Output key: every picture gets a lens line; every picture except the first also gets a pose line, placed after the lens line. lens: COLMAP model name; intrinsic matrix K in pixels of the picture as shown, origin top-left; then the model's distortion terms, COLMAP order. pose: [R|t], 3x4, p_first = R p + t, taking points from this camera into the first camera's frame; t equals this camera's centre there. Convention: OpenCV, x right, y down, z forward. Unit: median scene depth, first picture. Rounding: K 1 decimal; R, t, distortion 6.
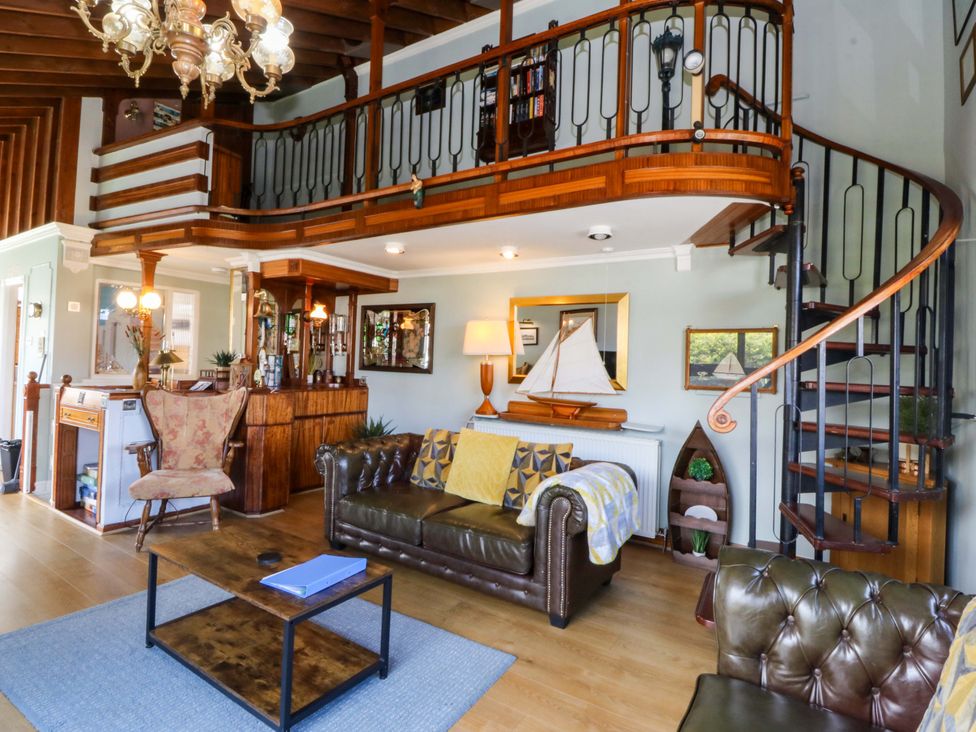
lens RADIAL K [[509.7, 0, 488.6], [0, 509.7, 352.6], [0, 0, 1]] dist [0.000863, -0.012826]
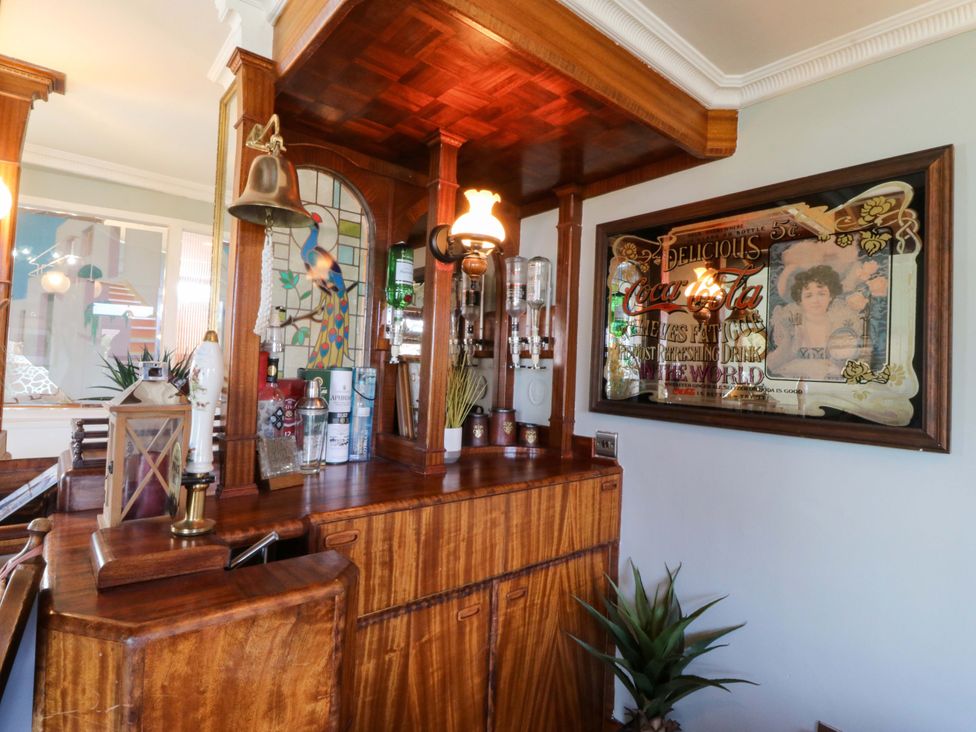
lens RADIAL K [[509.7, 0, 488.6], [0, 509.7, 352.6], [0, 0, 1]] dist [0.000863, -0.012826]
pose [[0.953583, -0.004422, -0.301099, -0.227398], [-0.003484, 0.999663, -0.025717, 0.003324], [0.301111, 0.025573, 0.953246, 0.686283]]
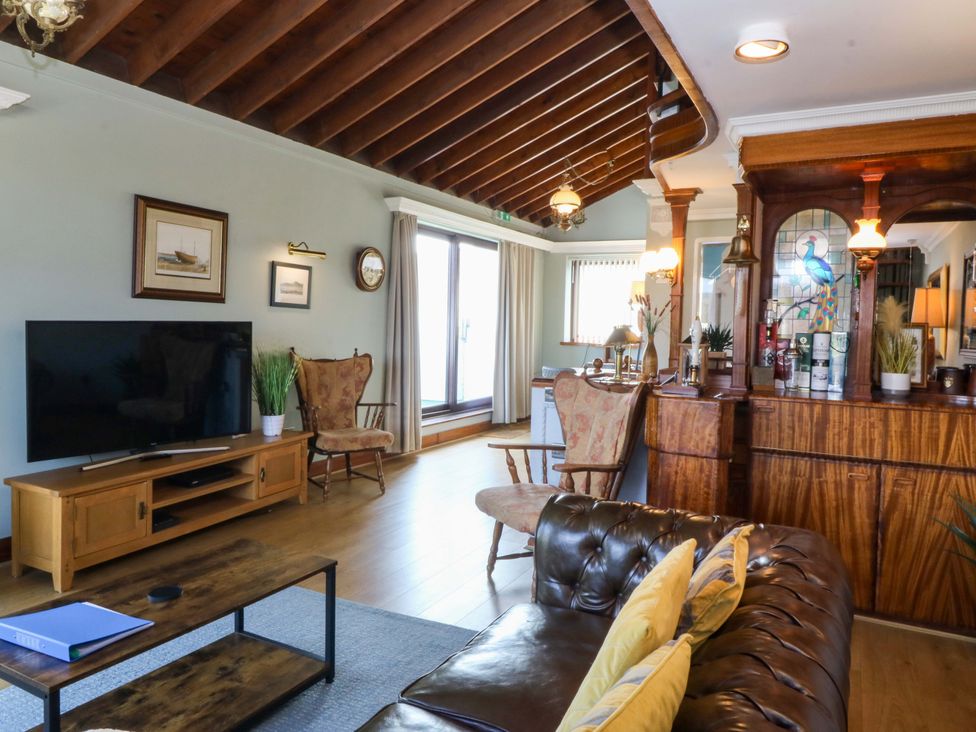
lens RADIAL K [[687.8, 0, 488.9], [0, 687.8, 361.6], [0, 0, 1]] dist [0.002849, -0.003211]
pose [[0.087679, 0.019421, -0.995959, 0.241891], [-0.001256, 0.999811, 0.019386, 0.021548], [0.996148, -0.000449, 0.087687, 0.571445]]
